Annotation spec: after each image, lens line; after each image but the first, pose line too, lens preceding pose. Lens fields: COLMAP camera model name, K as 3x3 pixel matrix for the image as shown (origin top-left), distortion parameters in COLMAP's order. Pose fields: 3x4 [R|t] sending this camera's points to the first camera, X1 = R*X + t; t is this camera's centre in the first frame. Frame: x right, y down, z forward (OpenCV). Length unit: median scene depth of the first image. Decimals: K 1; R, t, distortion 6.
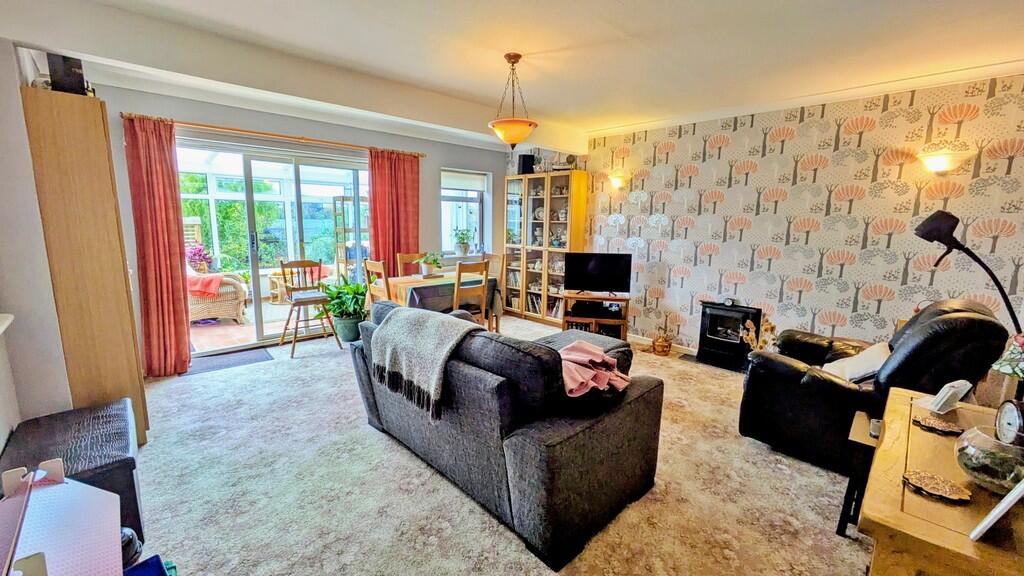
lens RADIAL K [[410.0, 0, 512.0], [0, 410.0, 288.0], [0, 0, 1]] dist [-0.000948, -0.000078]
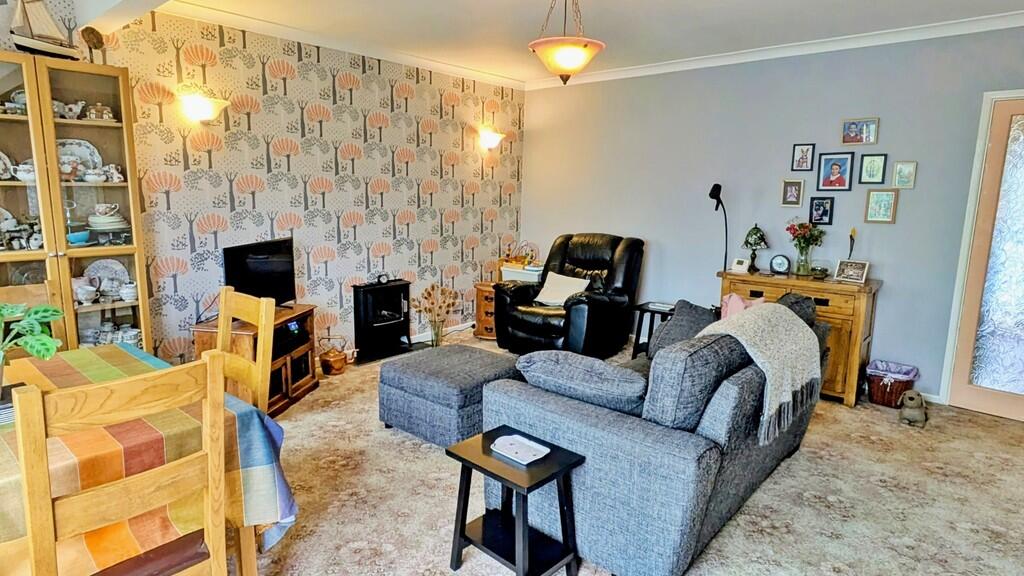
lens RADIAL K [[554.6, 0, 512.0], [0, 554.6, 288.0], [0, 0, 1]] dist [0.003212, 0.000410]
pose [[-0.070393, -0.197078, 0.977857, -0.666484], [0.135218, 0.969356, 0.205099, -0.157819], [-0.988312, 0.146661, -0.041587, 0.825912]]
